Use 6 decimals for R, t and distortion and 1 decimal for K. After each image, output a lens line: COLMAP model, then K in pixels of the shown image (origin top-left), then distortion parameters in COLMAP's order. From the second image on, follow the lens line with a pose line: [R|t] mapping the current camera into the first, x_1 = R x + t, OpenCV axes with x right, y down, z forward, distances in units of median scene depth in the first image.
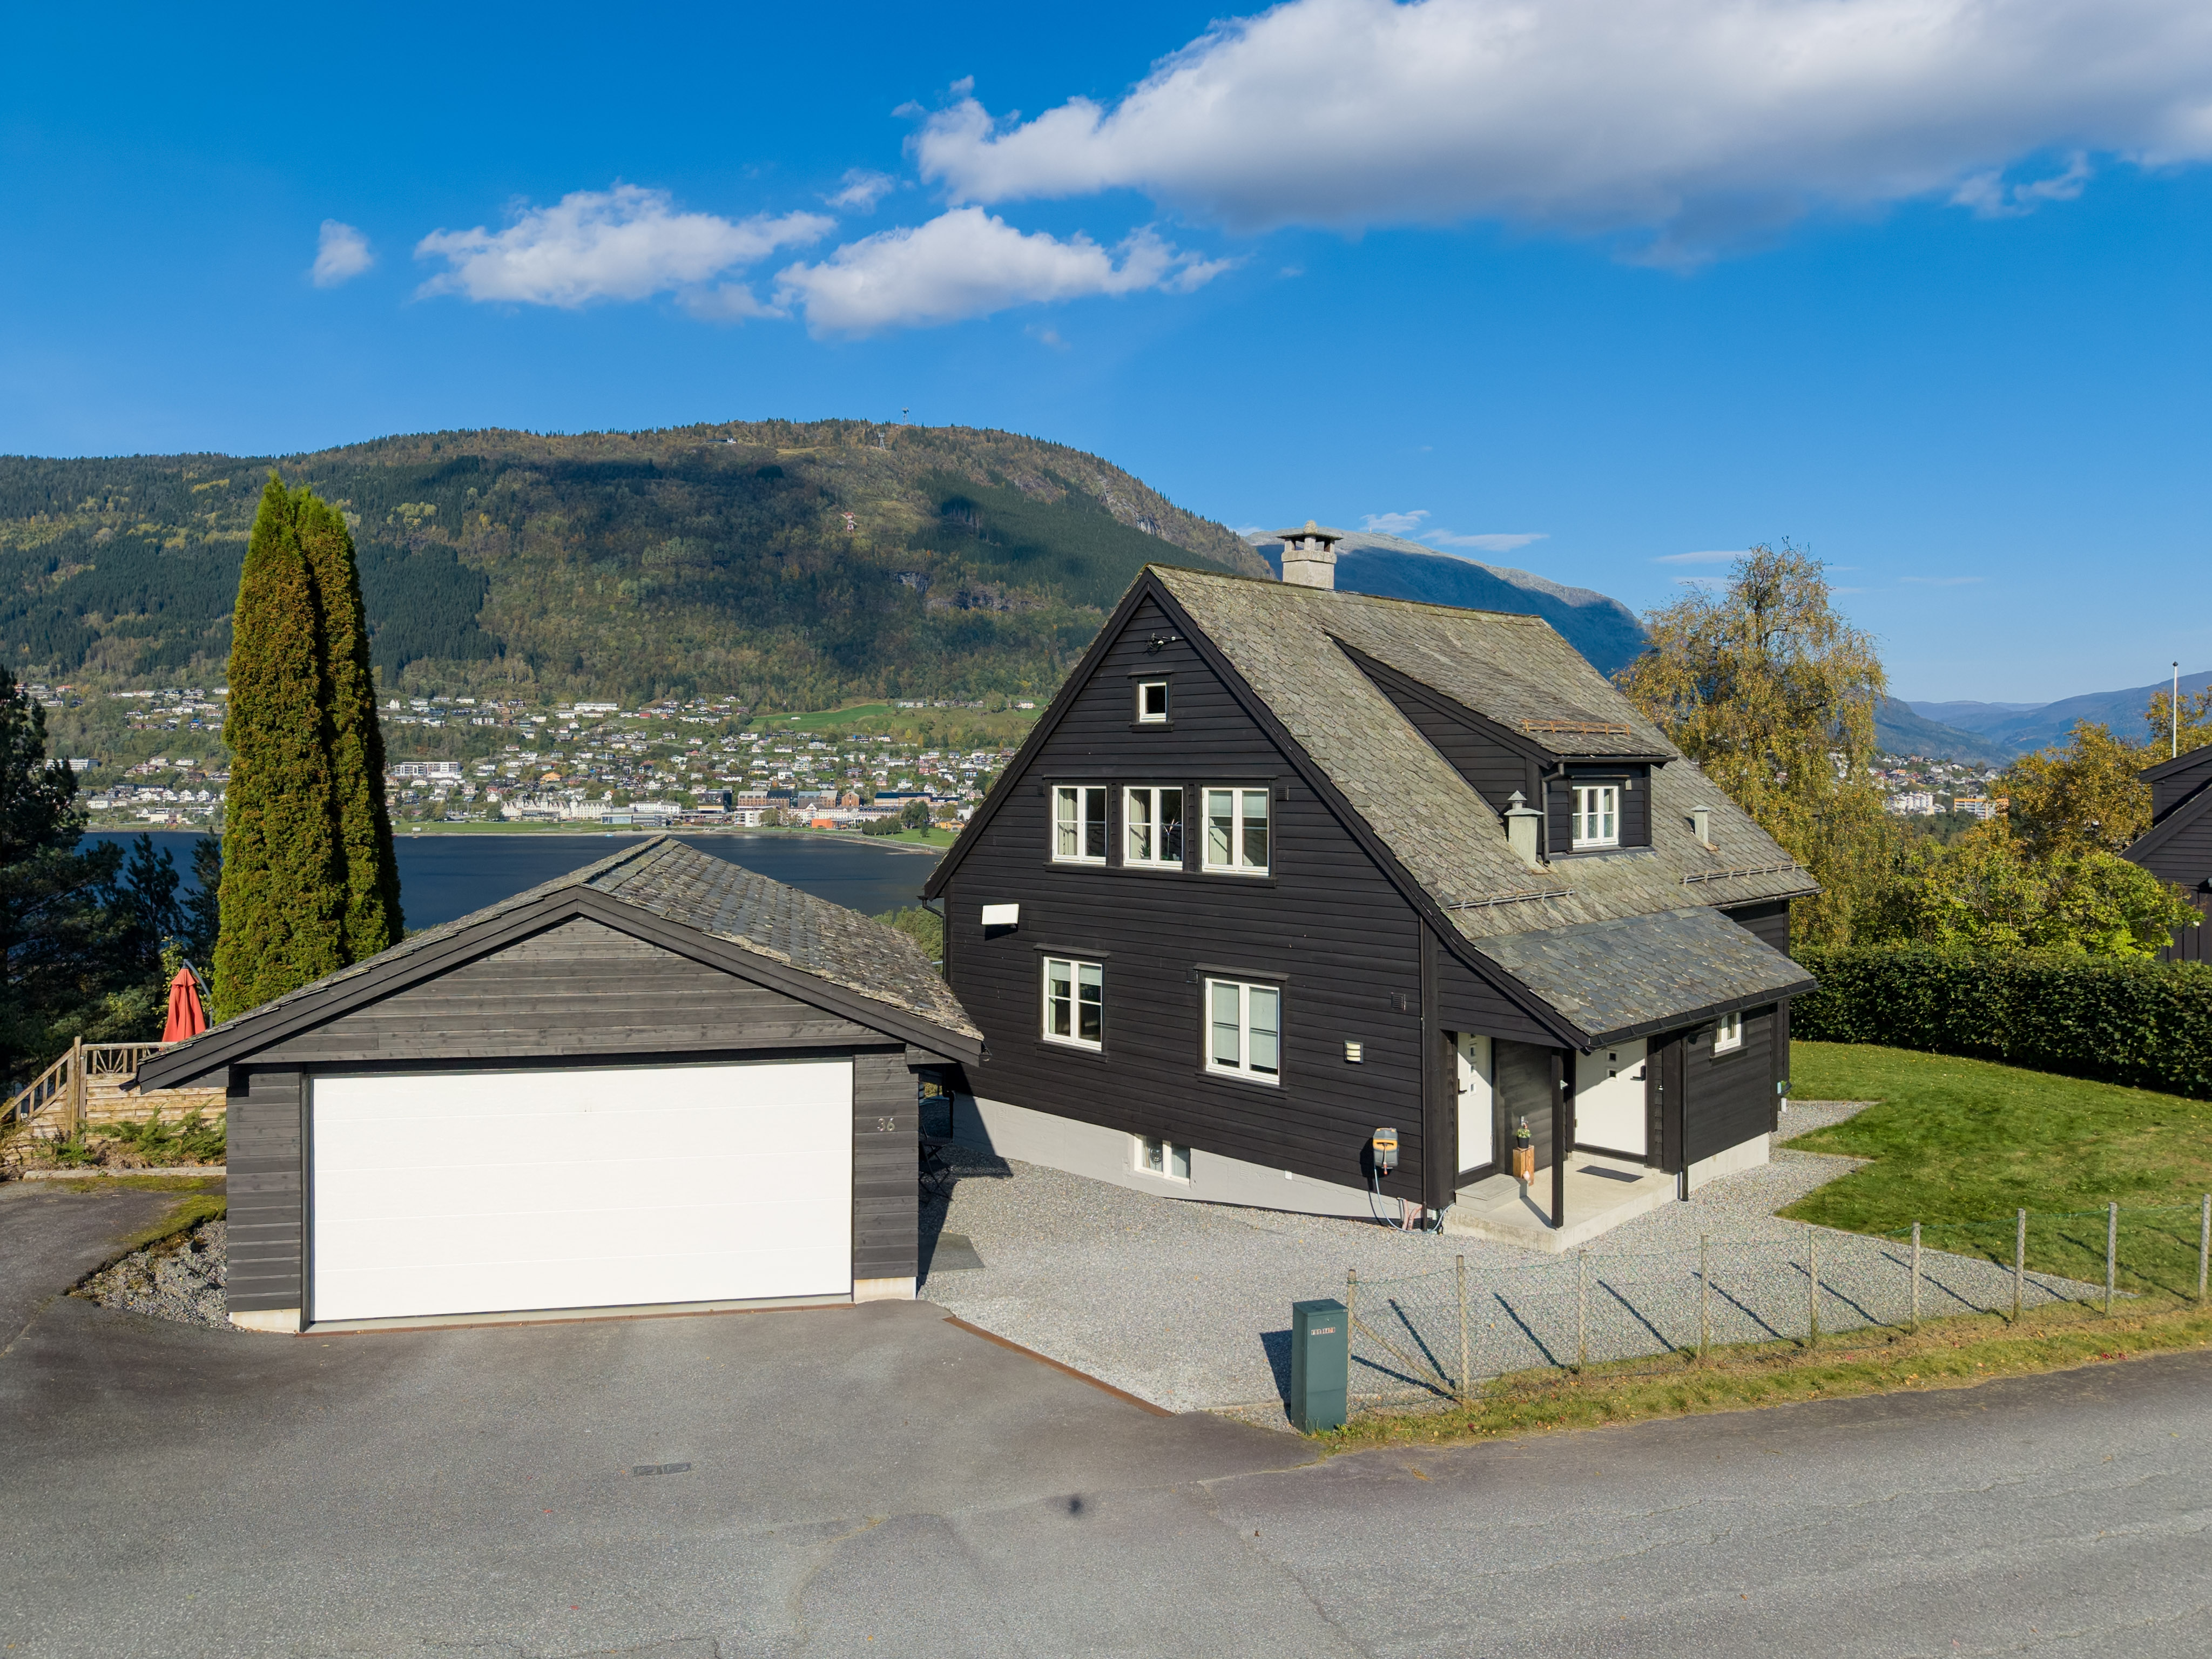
lens RADIAL K [[1519.3, 0, 1037.7], [0, 1519.3, 777.8], [0, 0, 1]] dist [0.009860, -0.000278]
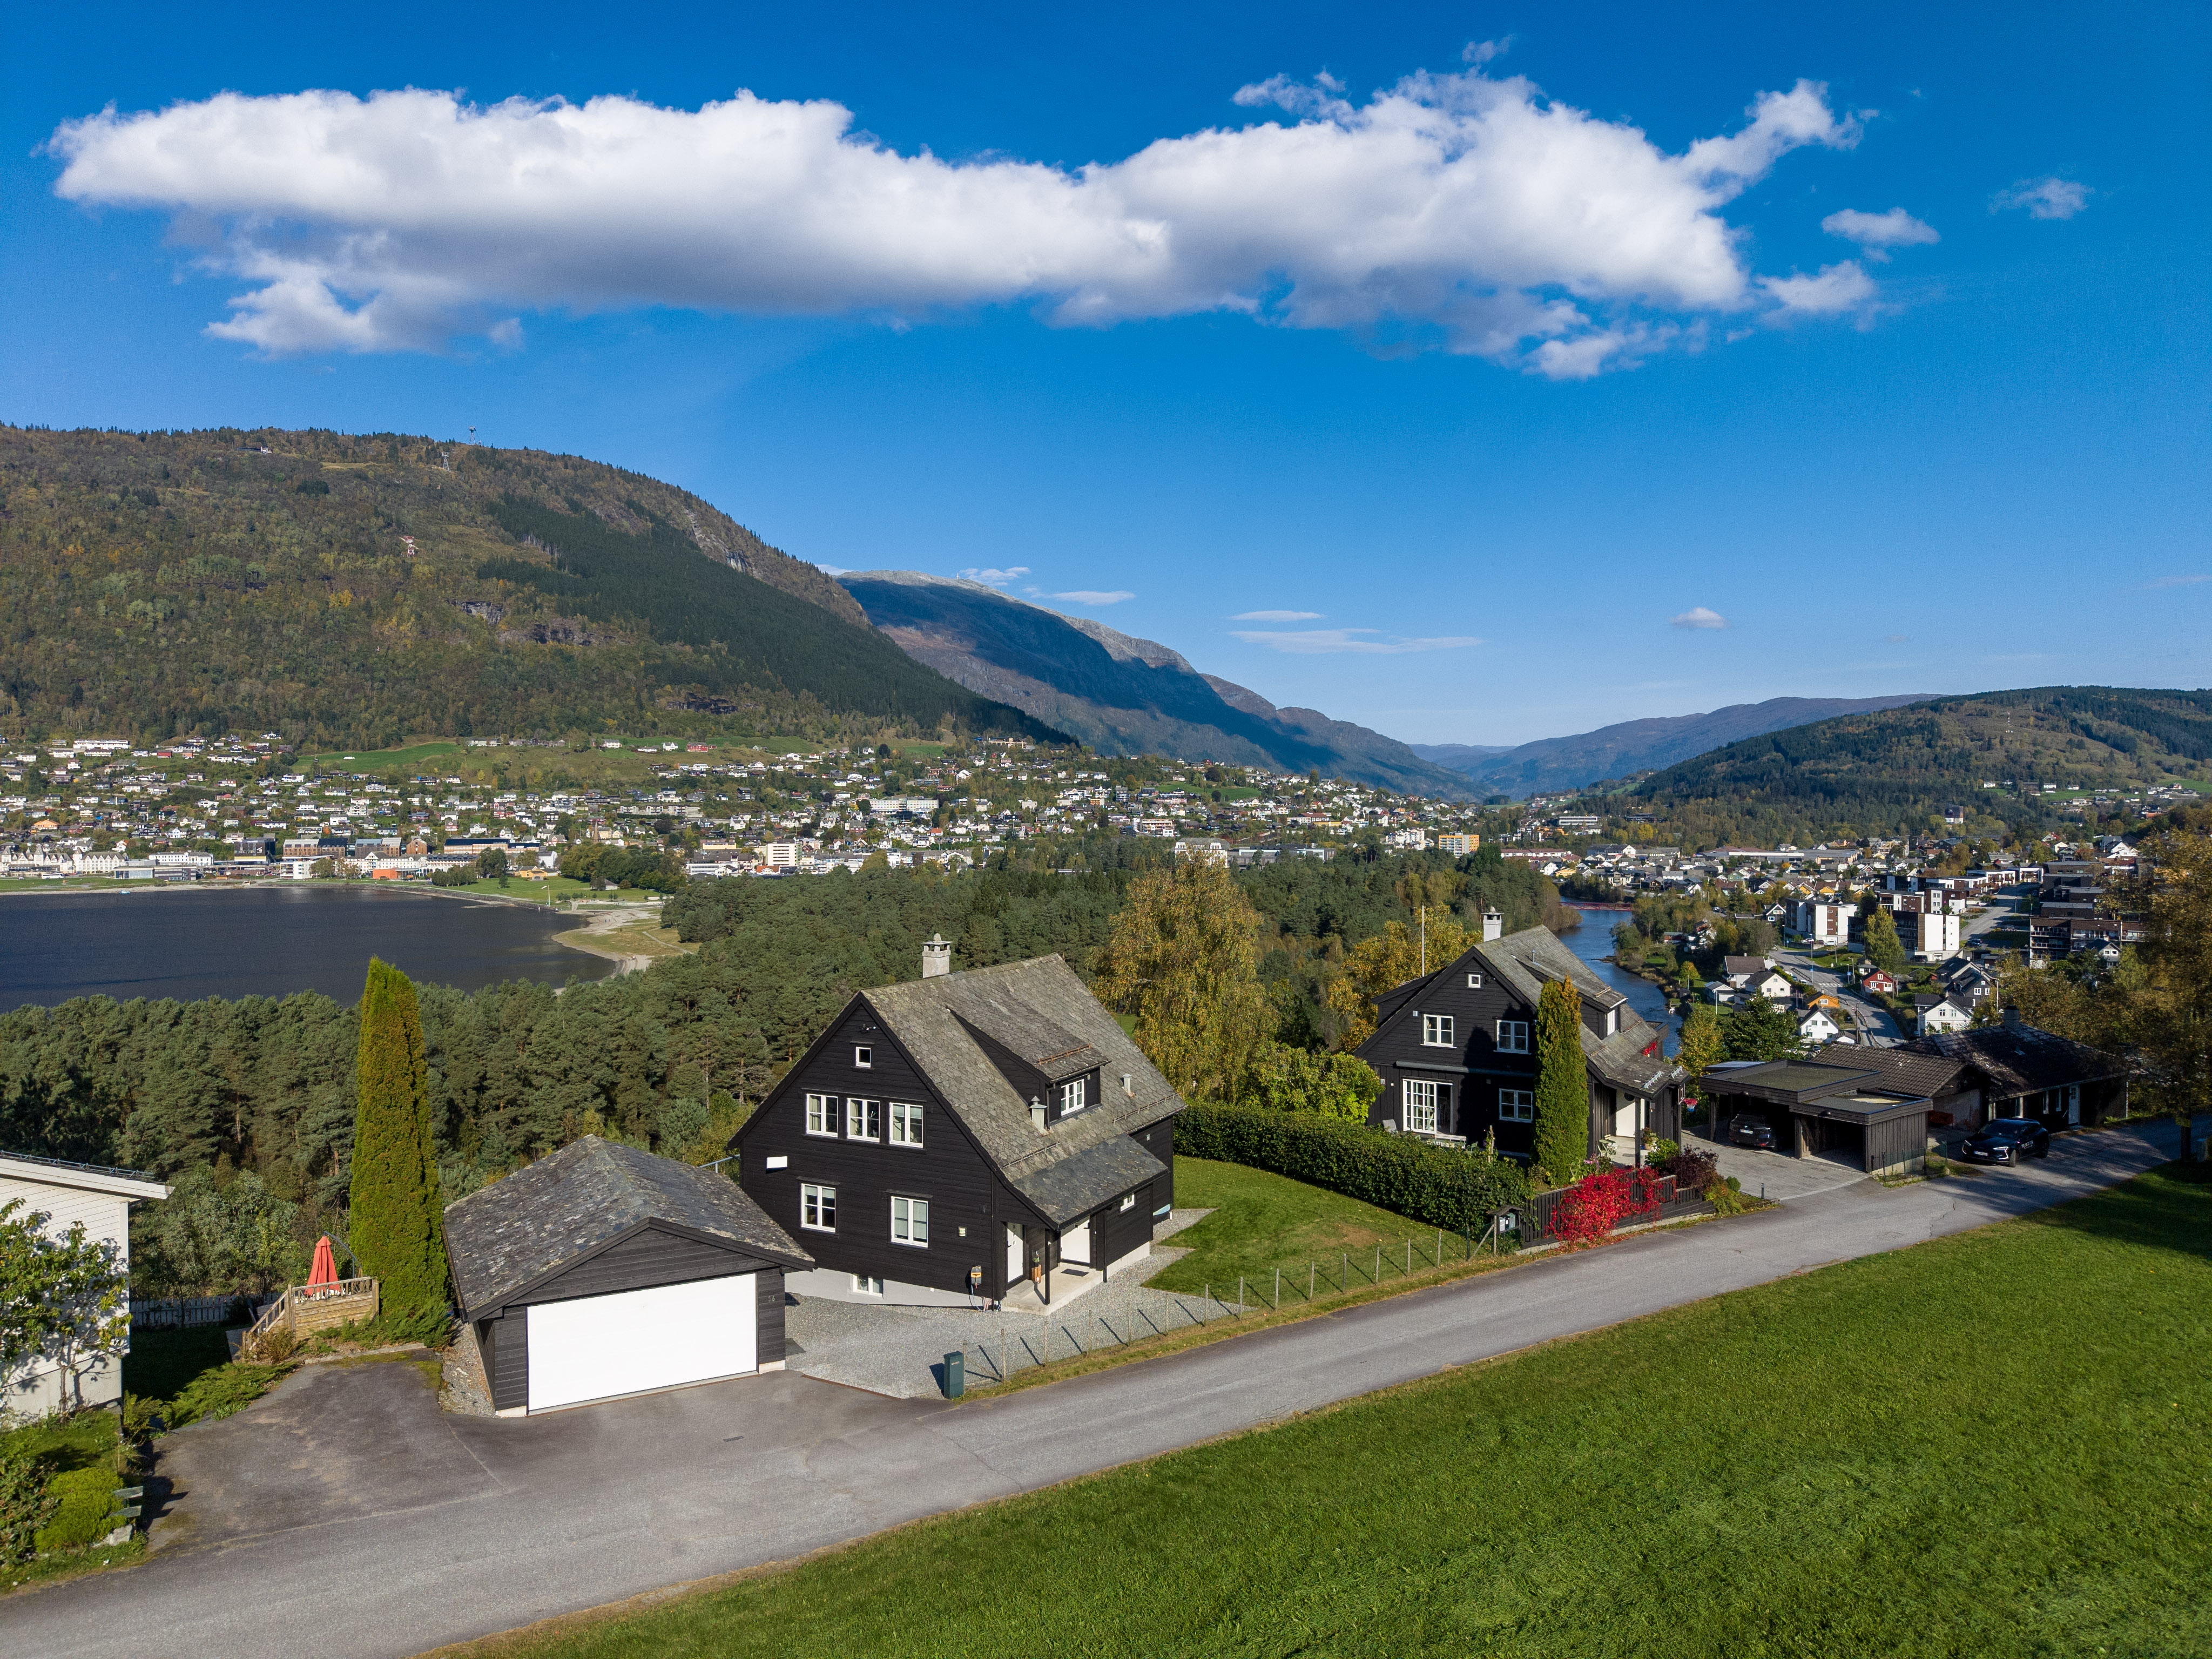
lens RADIAL K [[1479.2, 0, 1106.5], [0, 1479.2, 818.8], [0, 0, 1]] dist [0.040636, -0.048439]
pose [[0.950701, -0.007740, 0.310012, -0.148572], [0.006344, 0.999965, 0.005513, -0.251182], [-0.310044, -0.003275, 0.950717, -0.651103]]
